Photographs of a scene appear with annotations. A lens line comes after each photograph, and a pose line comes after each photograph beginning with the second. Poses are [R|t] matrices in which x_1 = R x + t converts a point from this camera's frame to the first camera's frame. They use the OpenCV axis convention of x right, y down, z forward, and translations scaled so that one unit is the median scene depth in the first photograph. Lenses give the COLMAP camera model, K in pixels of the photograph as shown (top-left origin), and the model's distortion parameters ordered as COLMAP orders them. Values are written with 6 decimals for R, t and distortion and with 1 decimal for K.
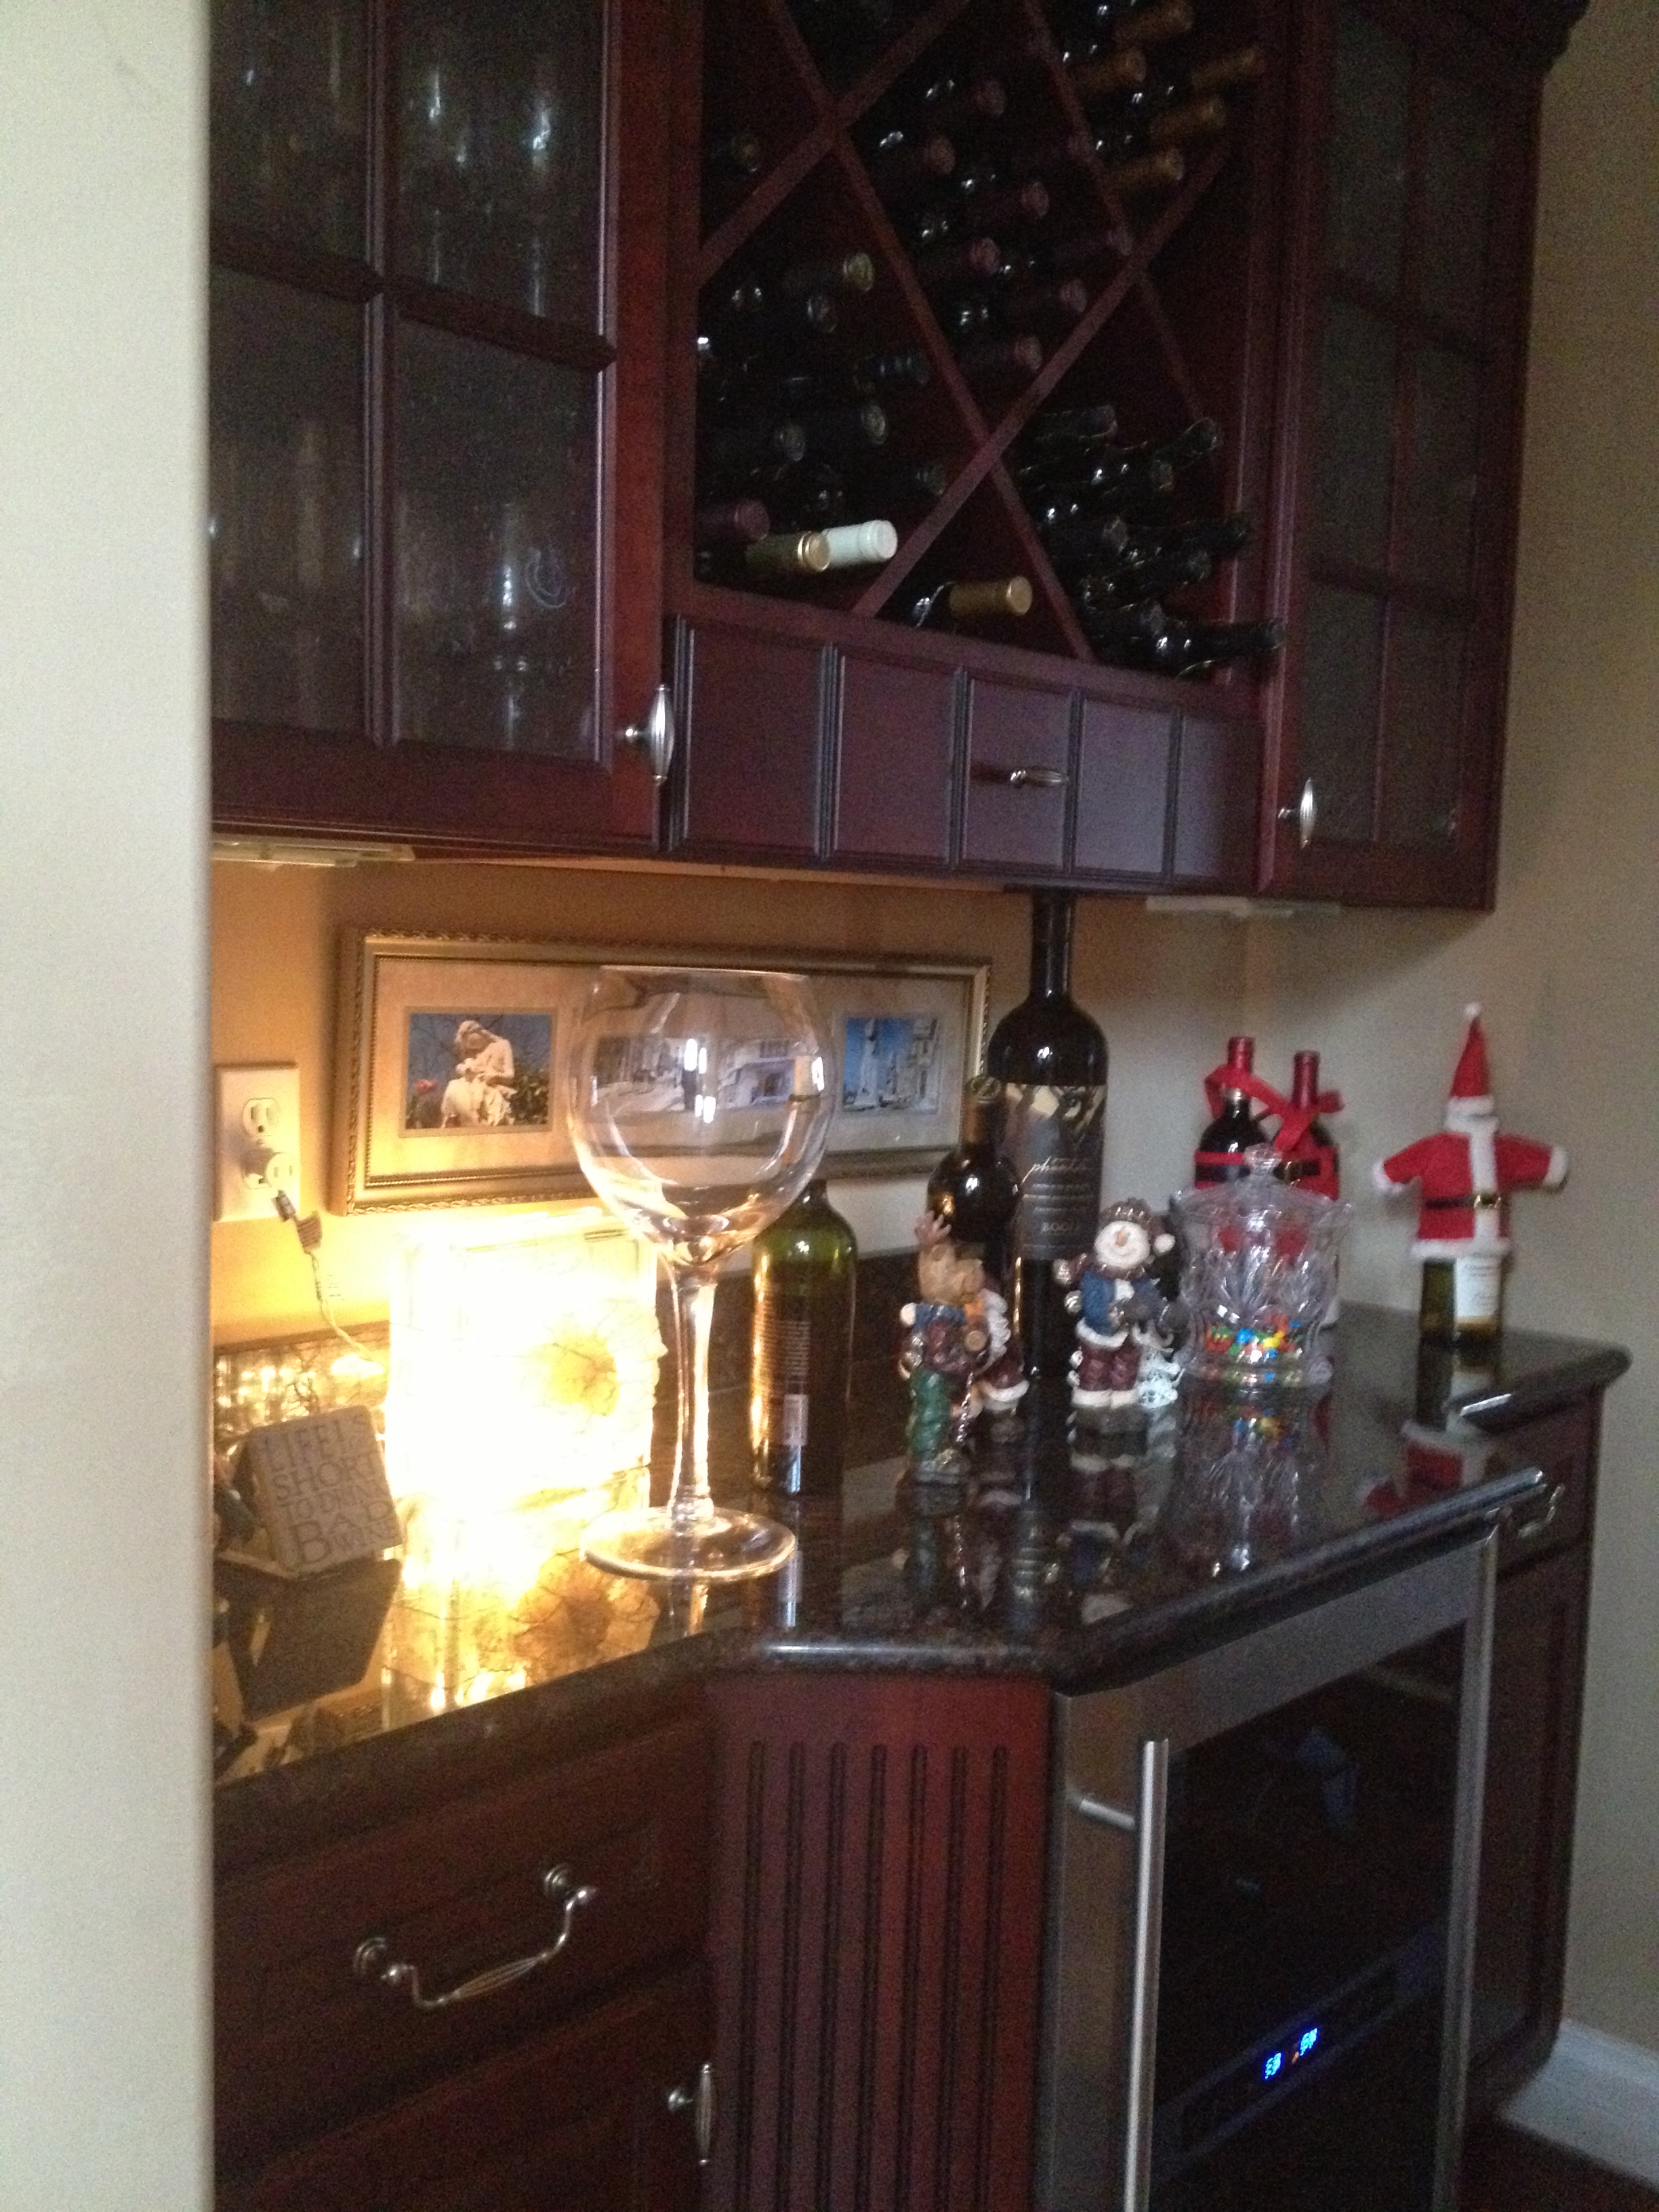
lens RADIAL K [[2111.8, 0, 829.5], [0, 2111.8, 1106.0], [0, 0, 1]] dist [0.102482, -0.161415]
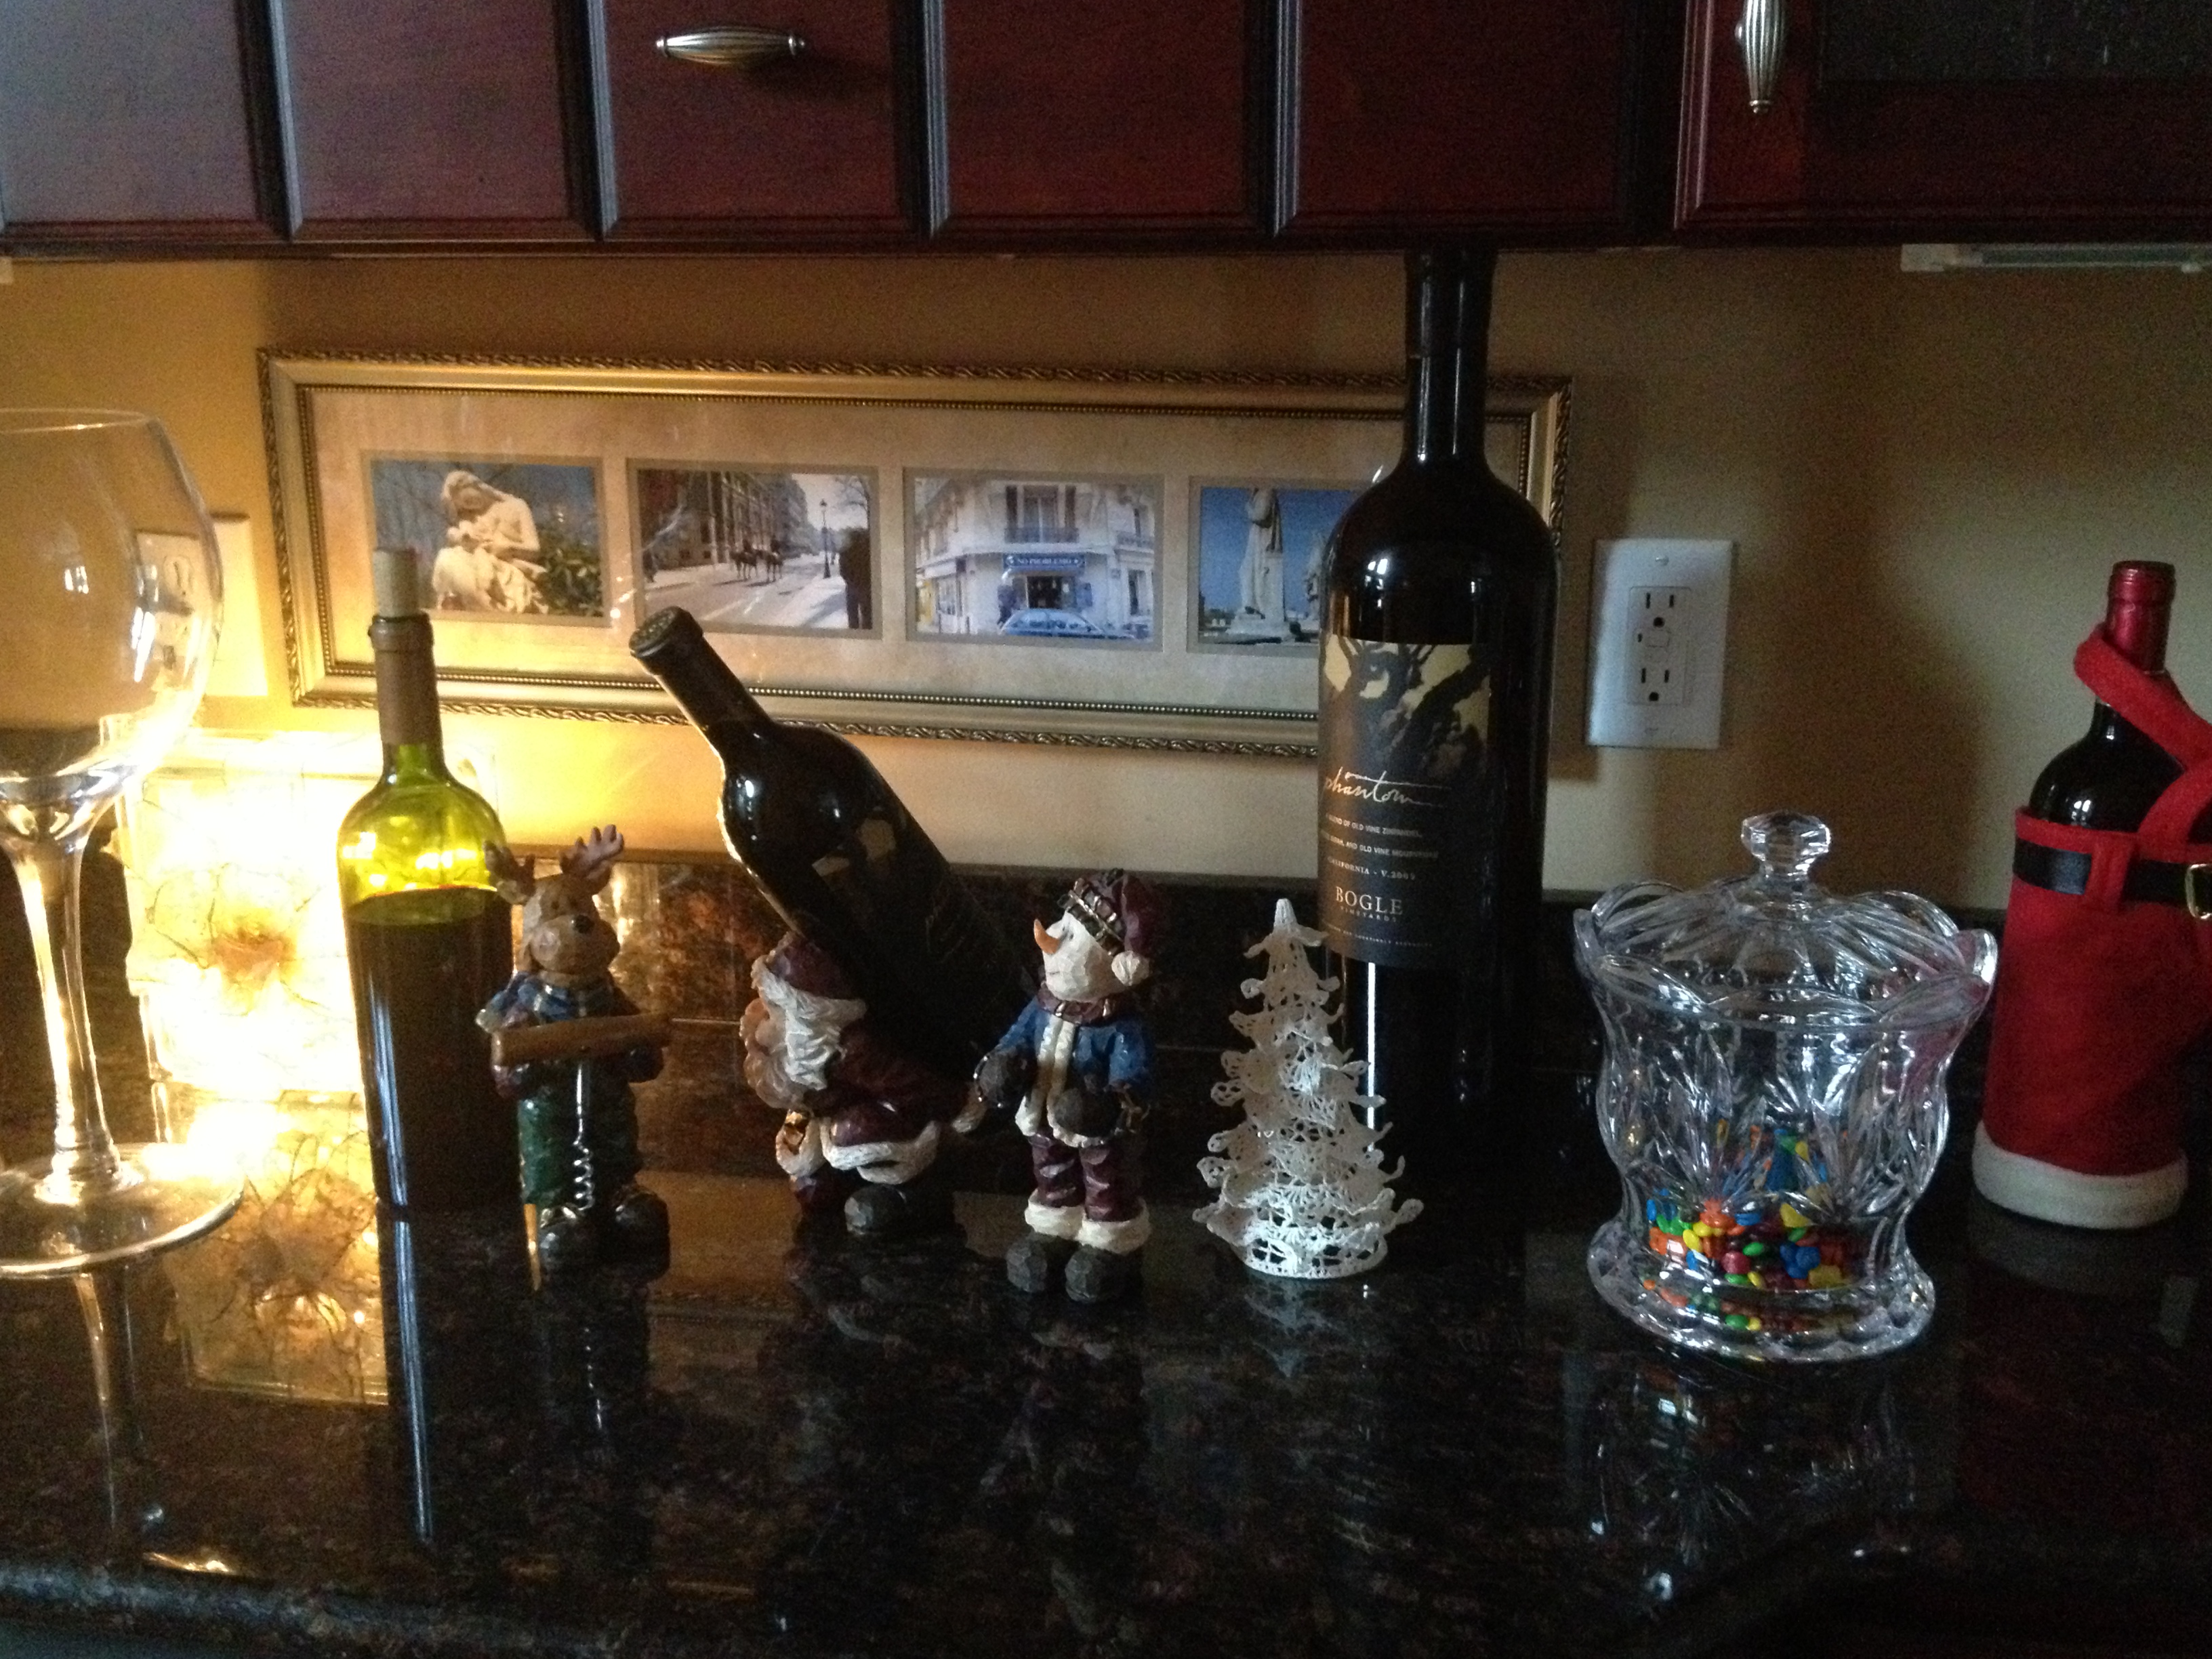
lens RADIAL K [[2111.8, 0, 1106.0], [0, 2111.8, 829.5], [0, 0, 1]] dist [0.102482, -0.161415]
pose [[0.536734, 0.177864, -0.824791, 0.597146], [-0.050270, 0.982534, 0.179167, -0.061621], [0.842253, -0.054703, 0.536301, 0.765679]]
